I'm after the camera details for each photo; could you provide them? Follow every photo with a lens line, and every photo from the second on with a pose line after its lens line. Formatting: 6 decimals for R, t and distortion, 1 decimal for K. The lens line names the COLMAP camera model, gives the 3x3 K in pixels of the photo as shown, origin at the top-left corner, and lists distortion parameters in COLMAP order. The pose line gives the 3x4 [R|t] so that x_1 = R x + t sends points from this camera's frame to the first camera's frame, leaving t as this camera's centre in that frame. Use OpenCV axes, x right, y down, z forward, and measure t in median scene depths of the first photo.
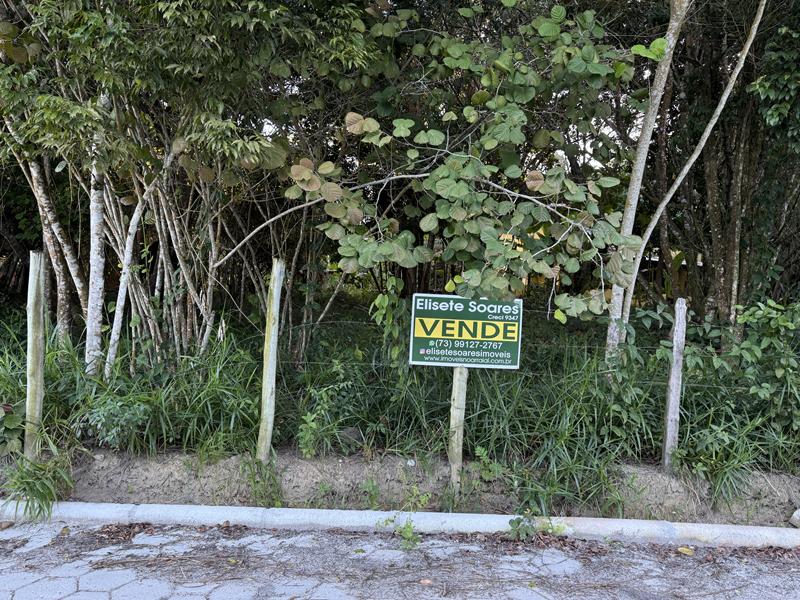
lens RADIAL K [[579.8, 0, 401.0], [0, 579.8, 297.8], [0, 0, 1]] dist [-0.005929, -0.002096]
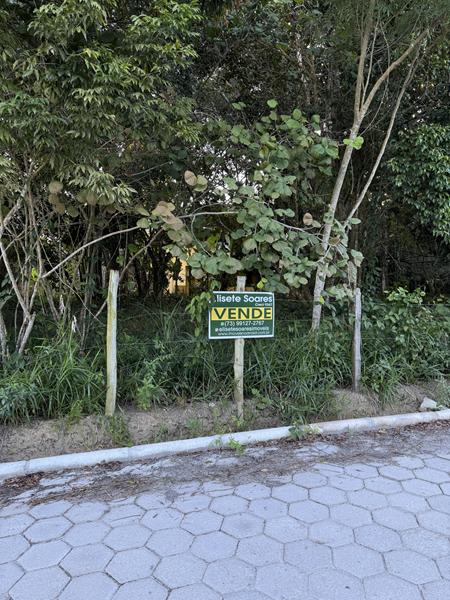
lens RADIAL K [[434.9, 0, 223.3], [0, 434.9, 301.1], [0, 0, 1]] dist [-0.005929, -0.002096]
pose [[0.943377, -0.047468, 0.328308, -0.337334], [0.042584, 0.998849, 0.022052, -0.006365], [-0.328977, -0.006823, 0.944313, -0.072984]]
